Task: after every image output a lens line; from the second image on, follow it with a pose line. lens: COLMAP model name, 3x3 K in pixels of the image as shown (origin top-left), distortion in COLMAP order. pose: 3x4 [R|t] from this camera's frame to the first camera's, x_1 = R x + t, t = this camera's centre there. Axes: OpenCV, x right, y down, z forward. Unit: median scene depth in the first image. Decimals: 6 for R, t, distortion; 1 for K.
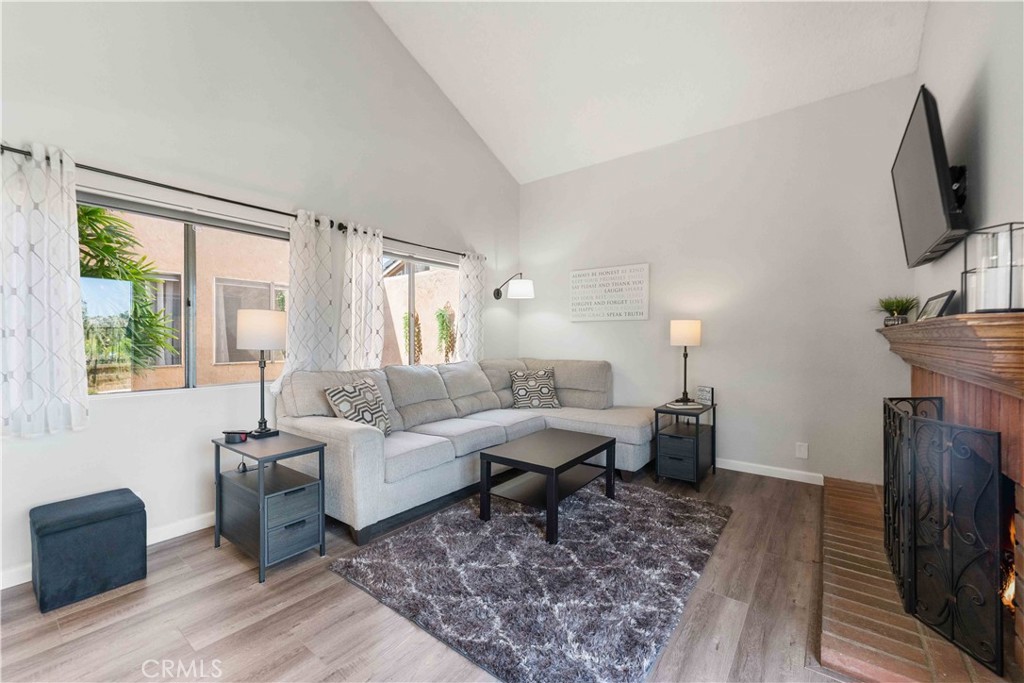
lens RADIAL K [[413.3, 0, 516.6], [0, 413.3, 336.8], [0, 0, 1]] dist [-0.001731, 0.000250]
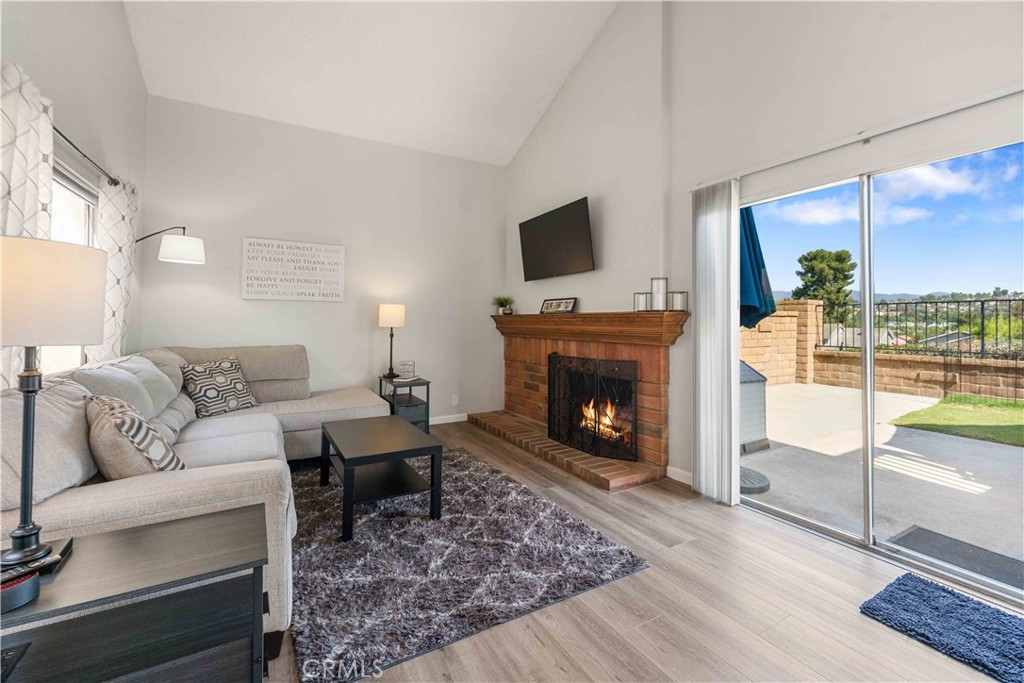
lens RADIAL K [[413.3, 0, 486.0], [0, 413.3, 316.3], [0, 0, 1]] dist [-0.001731, 0.000250]
pose [[0.417466, 0.013035, 0.908599, -0.720648], [-0.008614, 0.999909, -0.010387, 0.002656], [-0.908652, -0.003490, 0.417541, 0.408530]]
